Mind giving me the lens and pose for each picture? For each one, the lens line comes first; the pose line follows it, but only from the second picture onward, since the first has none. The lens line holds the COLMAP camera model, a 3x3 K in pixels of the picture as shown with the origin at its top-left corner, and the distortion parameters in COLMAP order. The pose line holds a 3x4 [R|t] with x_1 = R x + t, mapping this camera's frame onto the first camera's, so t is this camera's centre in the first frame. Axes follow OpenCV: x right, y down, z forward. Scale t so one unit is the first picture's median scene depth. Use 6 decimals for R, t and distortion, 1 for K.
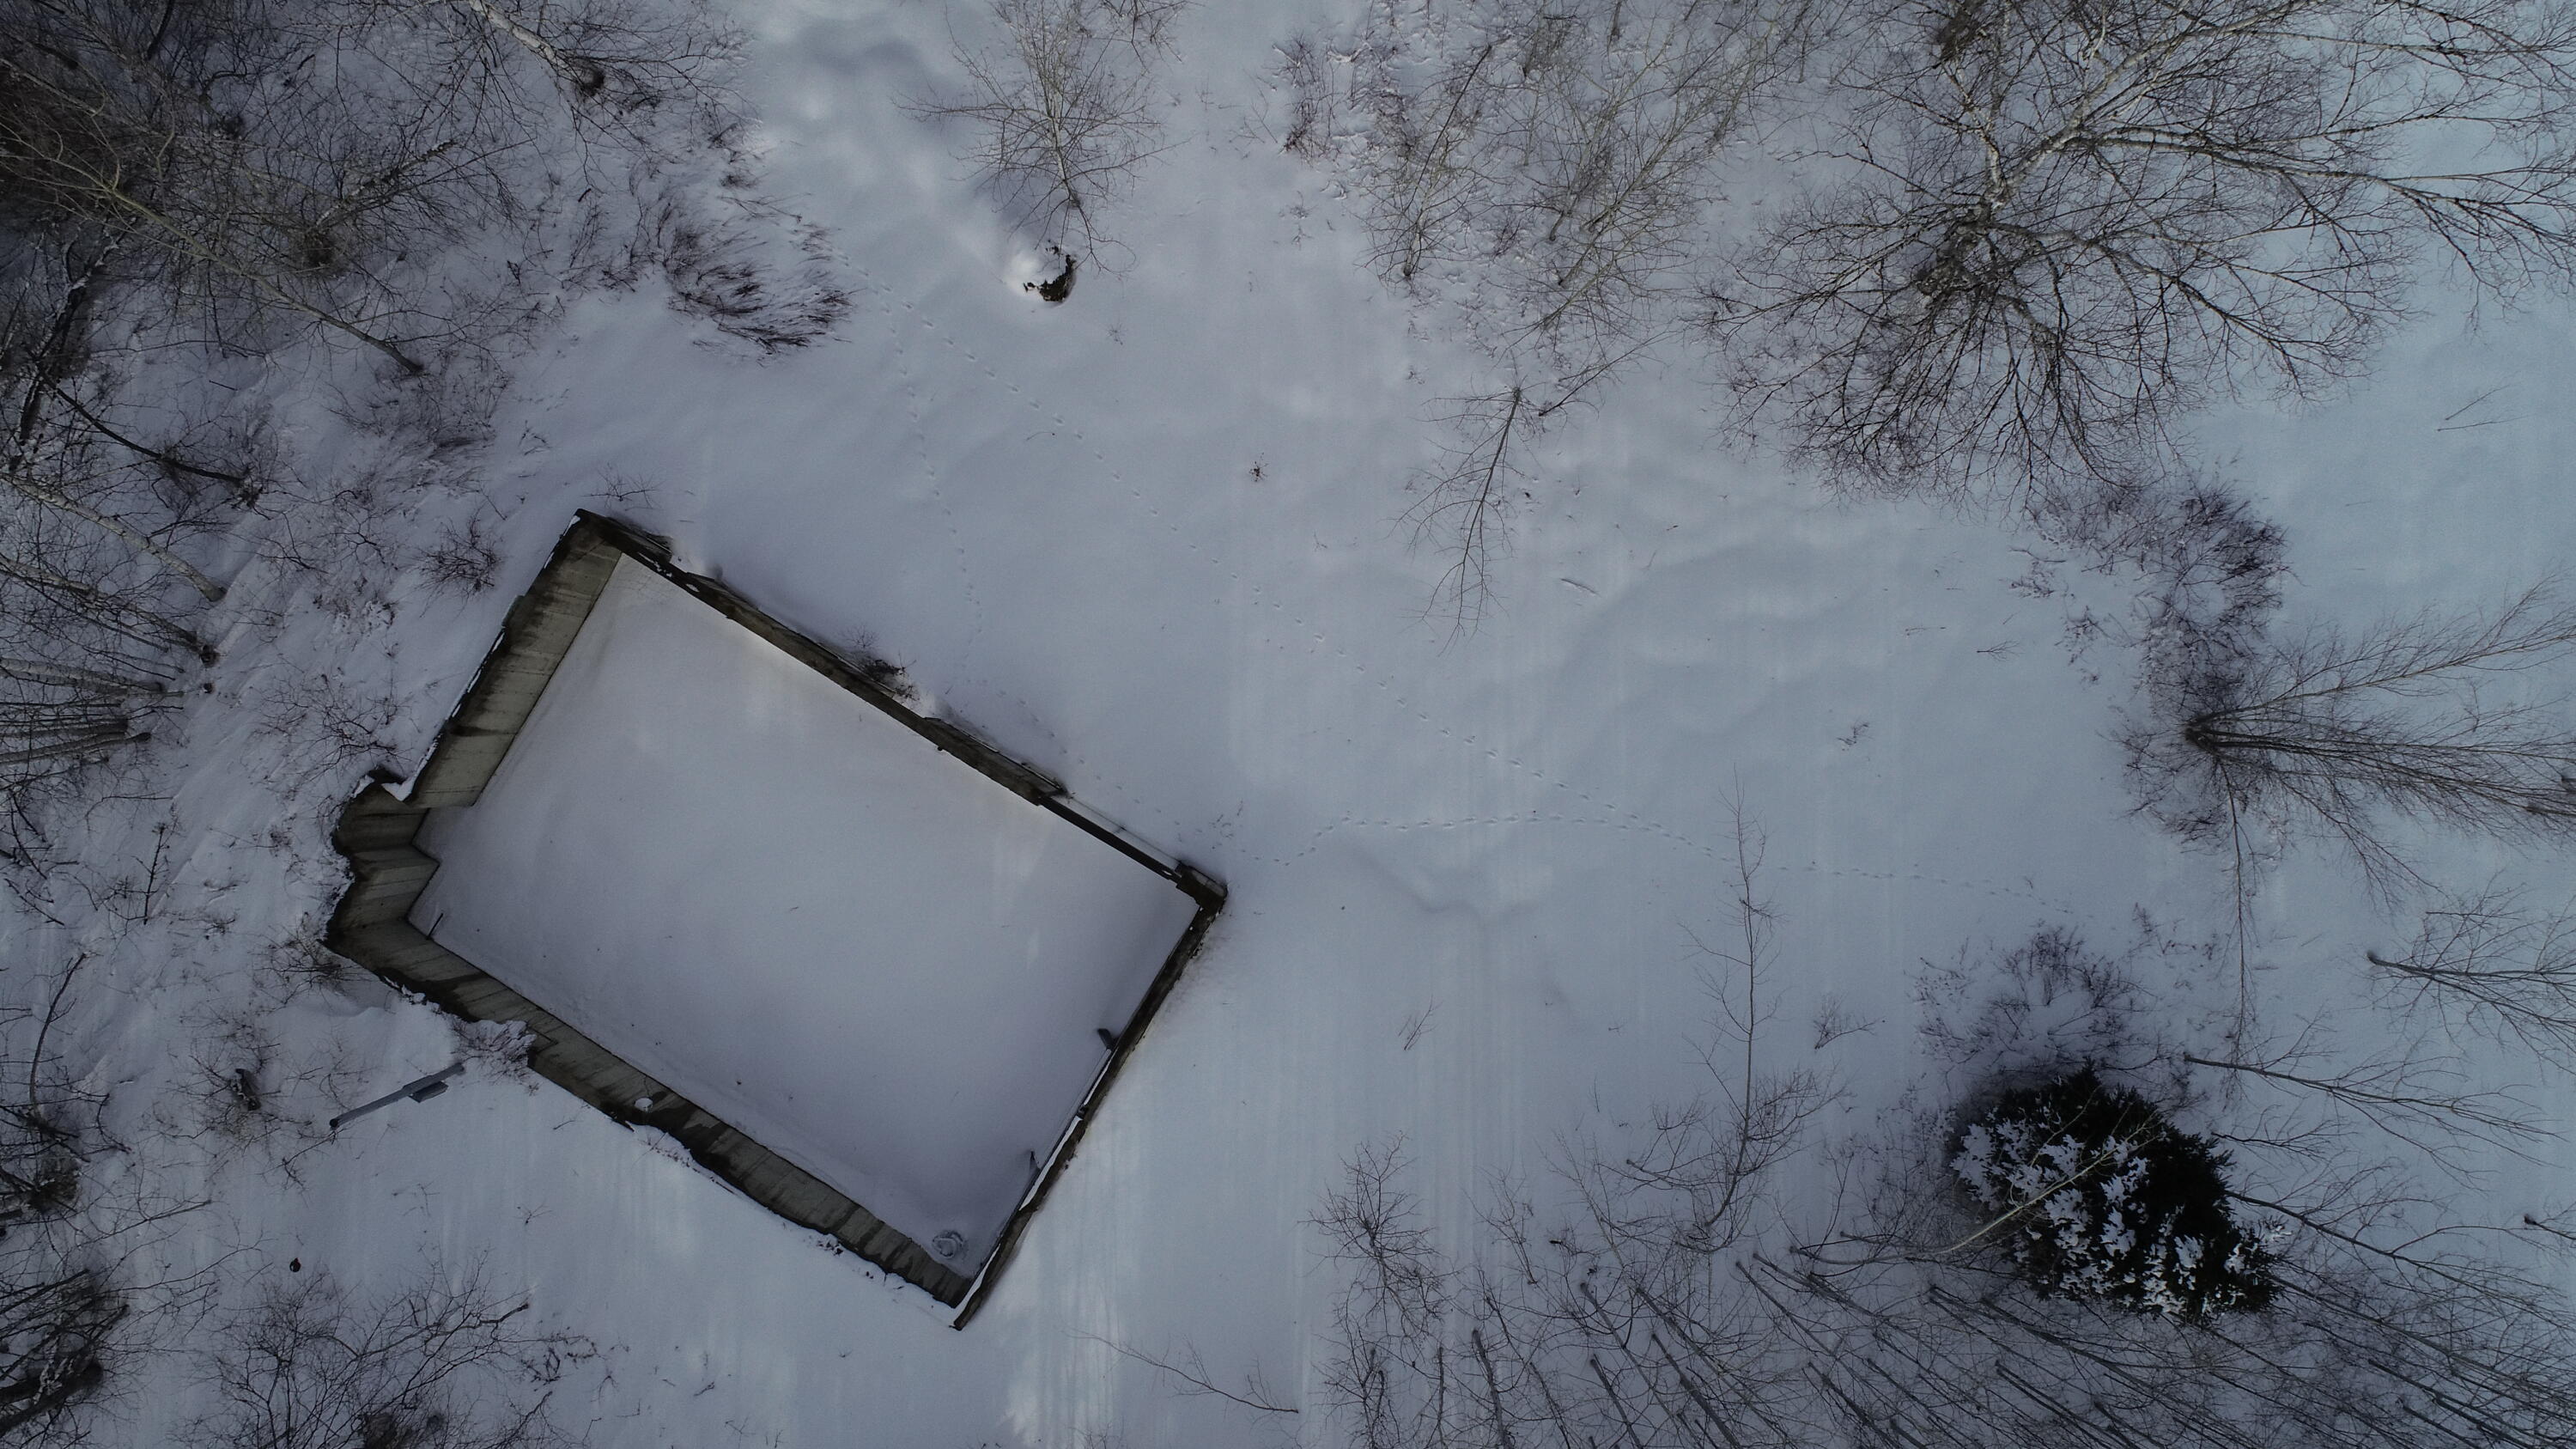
lens RADIAL K [[1734.3, 0, 1289.1], [0, 1734.3, 724.4], [0, 0, 1]] dist [-0.007440, 0.006847]
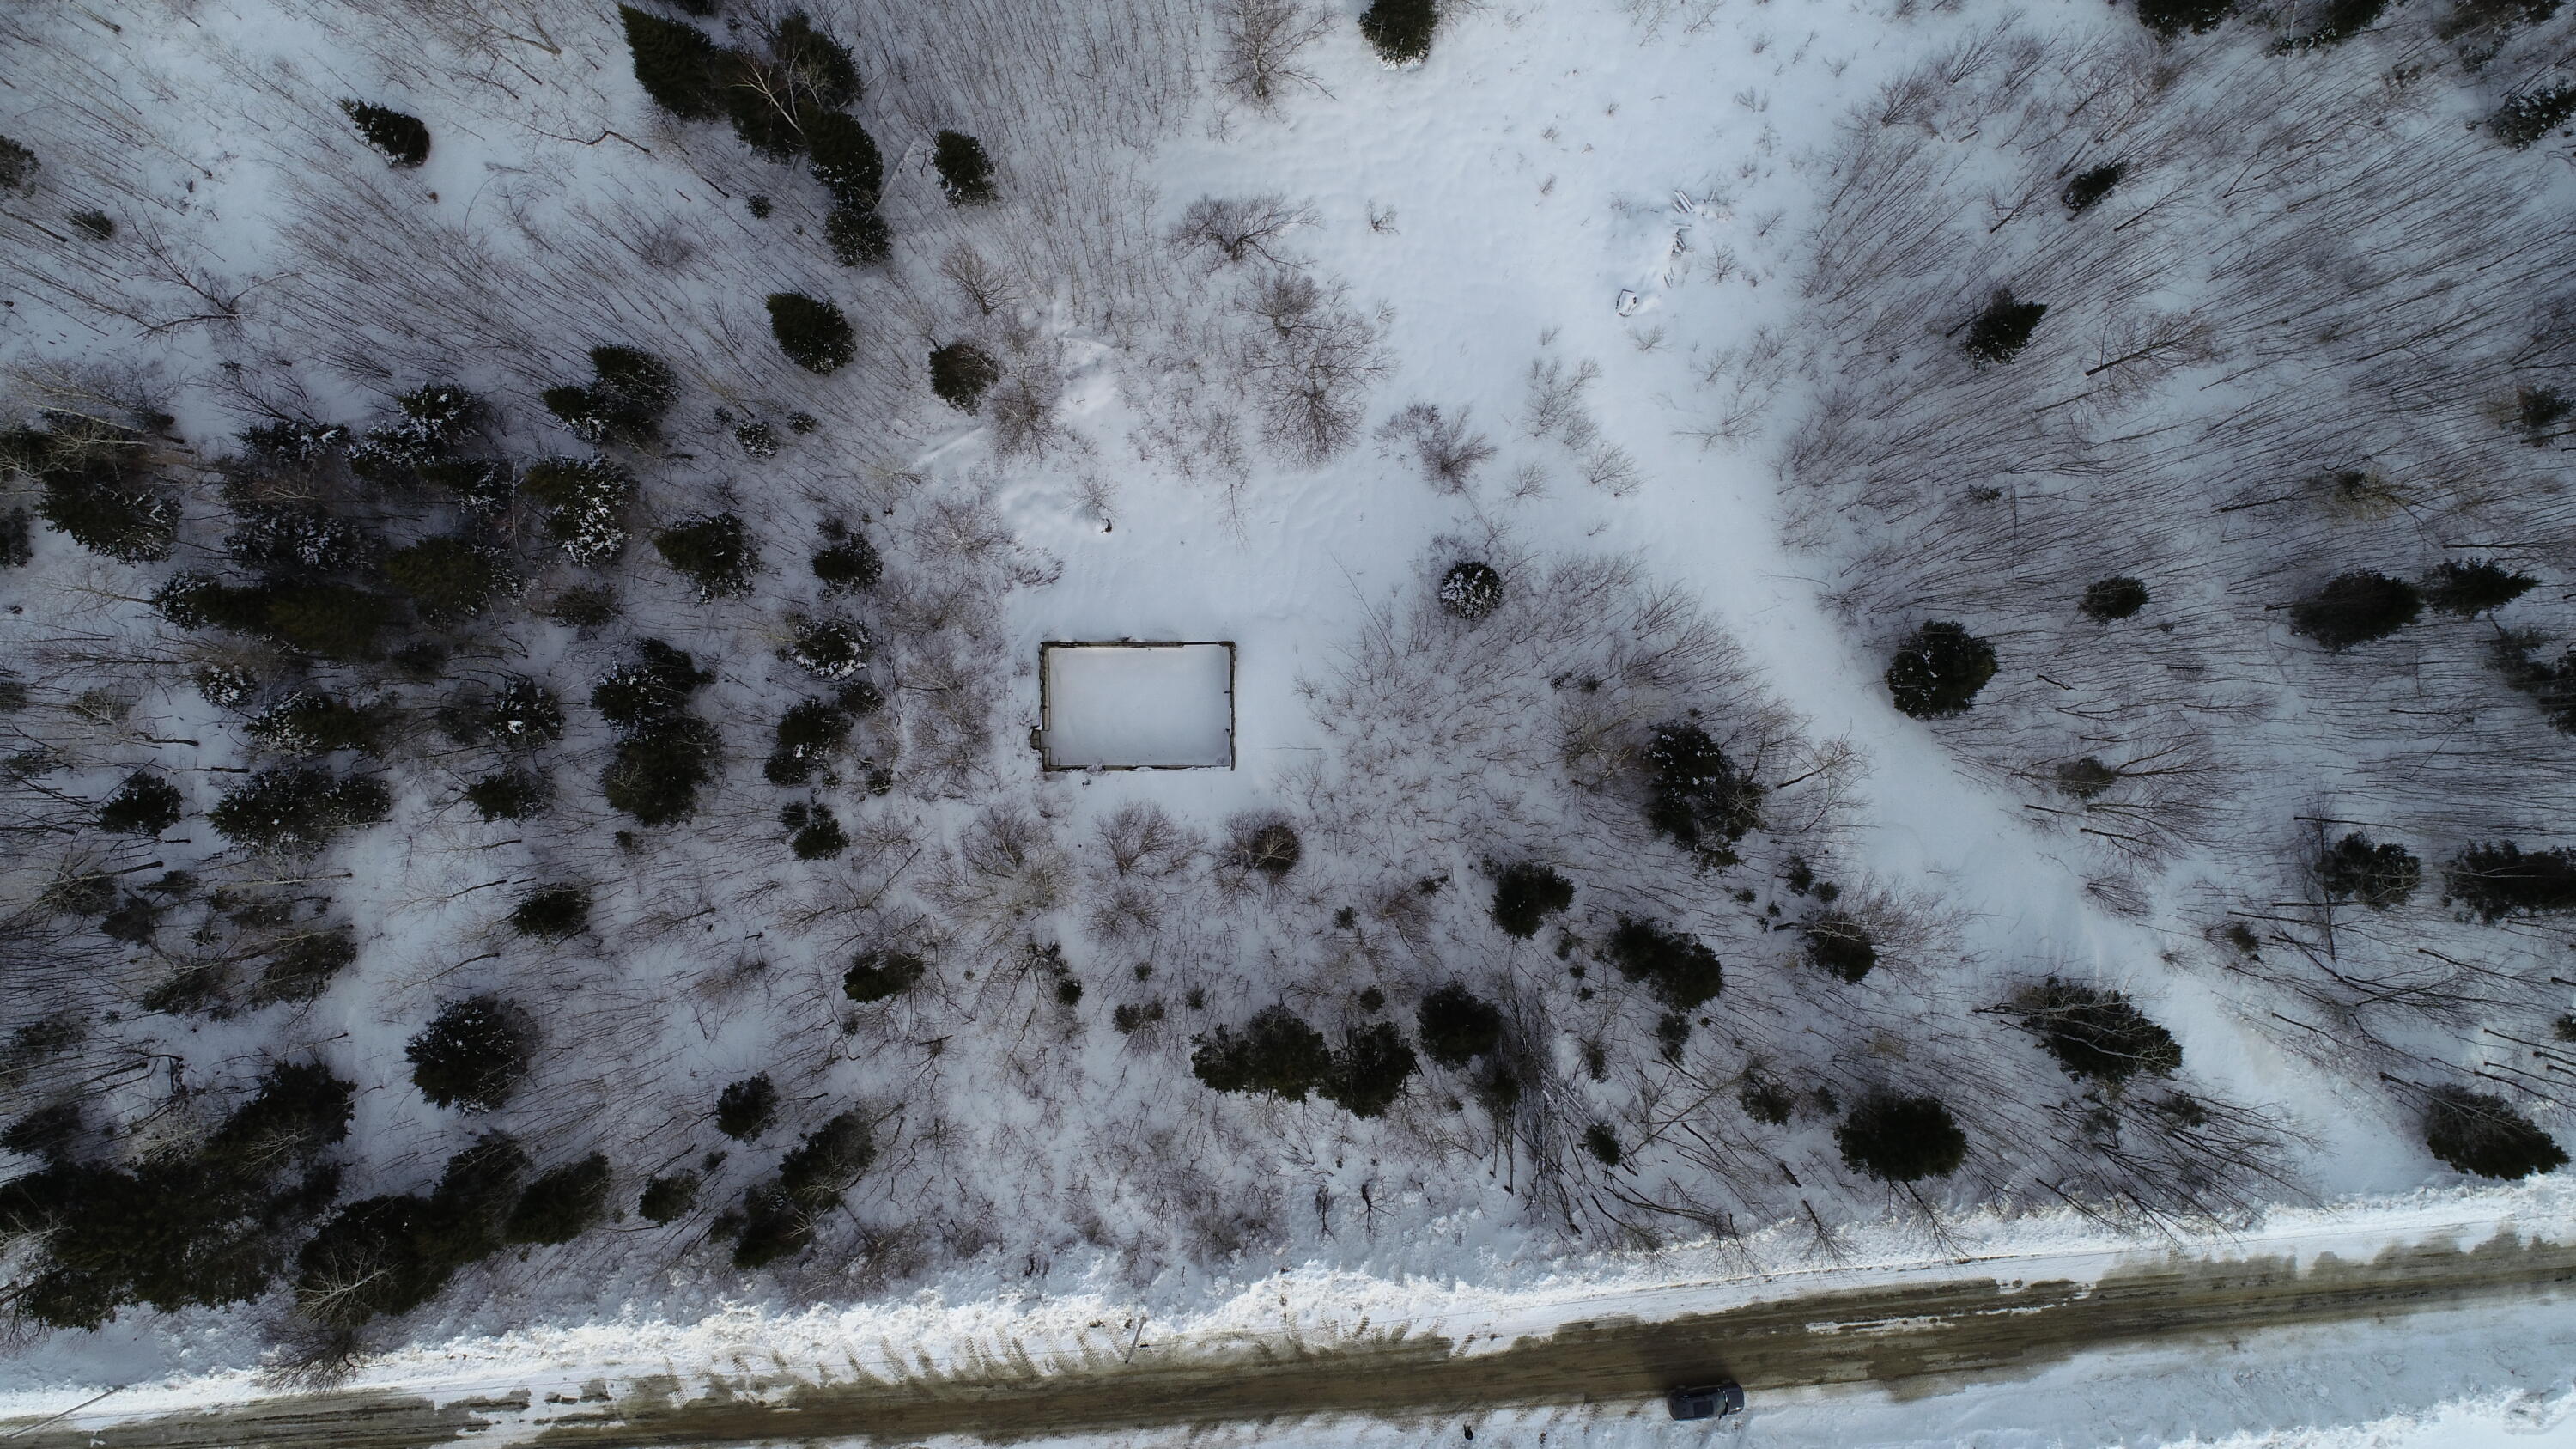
lens RADIAL K [[1734.3, 0, 1286.0], [0, 1734.3, 714.3], [0, 0, 1]] dist [-0.007440, 0.006847]
pose [[0.852626, -0.522506, -0.004080, -0.006158], [0.522486, 0.852449, 0.018442, 0.220279], [-0.006158, -0.017856, 0.999822, -2.788531]]
